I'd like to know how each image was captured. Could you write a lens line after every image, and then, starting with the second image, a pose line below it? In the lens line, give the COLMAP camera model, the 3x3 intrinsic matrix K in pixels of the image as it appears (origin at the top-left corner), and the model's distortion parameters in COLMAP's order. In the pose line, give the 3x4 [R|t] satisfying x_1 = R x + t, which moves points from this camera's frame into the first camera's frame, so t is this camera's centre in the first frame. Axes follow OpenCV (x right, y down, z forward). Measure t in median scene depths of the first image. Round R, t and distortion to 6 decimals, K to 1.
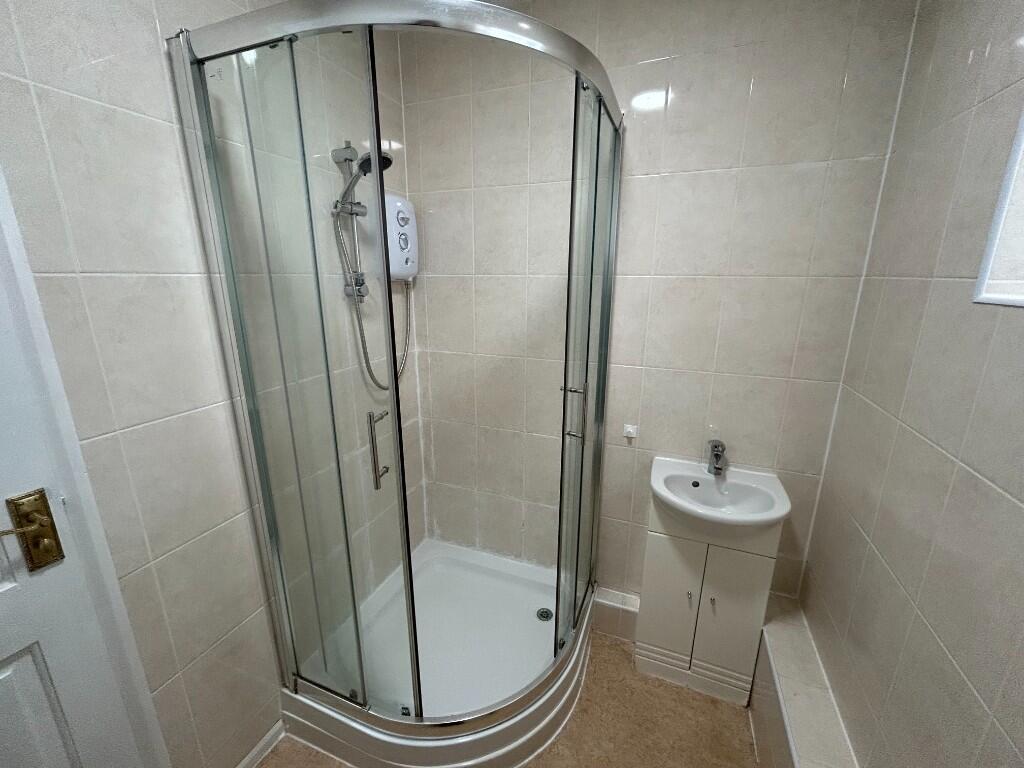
lens RADIAL K [[413.4, 0, 512.0], [0, 413.4, 384.0], [0, 0, 1]] dist [-0.002112, -0.000286]
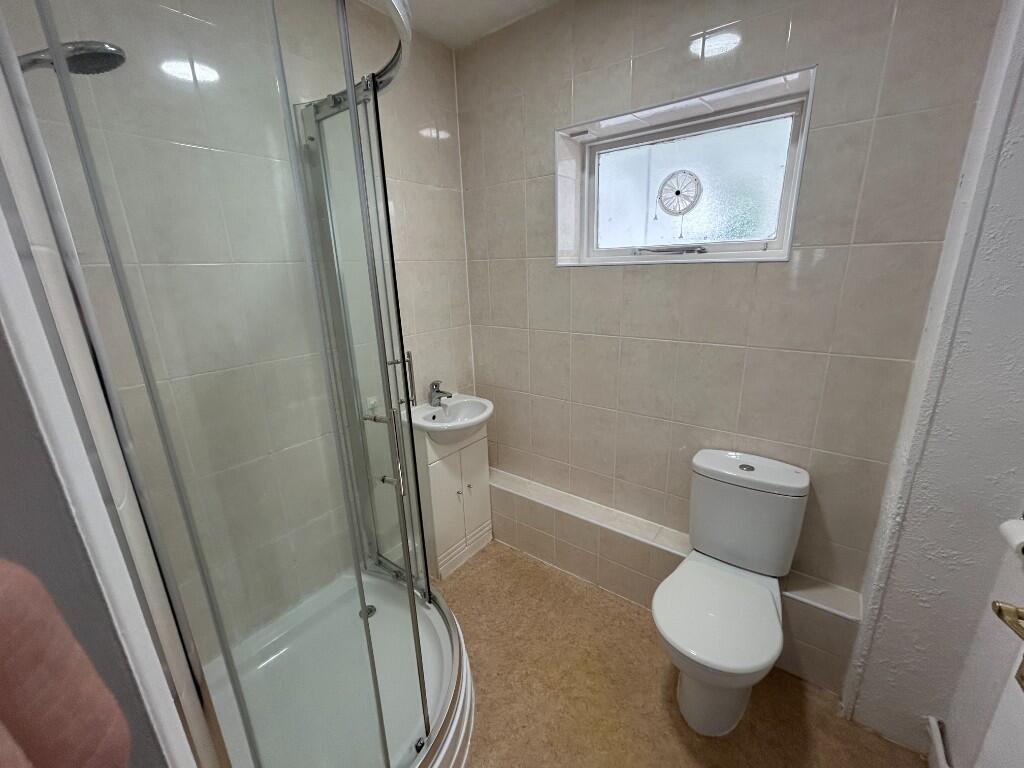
lens RADIAL K [[413.4, 0, 512.0], [0, 413.4, 384.0], [0, 0, 1]] dist [-0.002112, -0.000286]
pose [[0.278738, -0.287042, 0.916467, -0.721197], [0.282223, 0.936635, 0.207522, -0.071617], [-0.917963, 0.200803, 0.342086, 0.303673]]
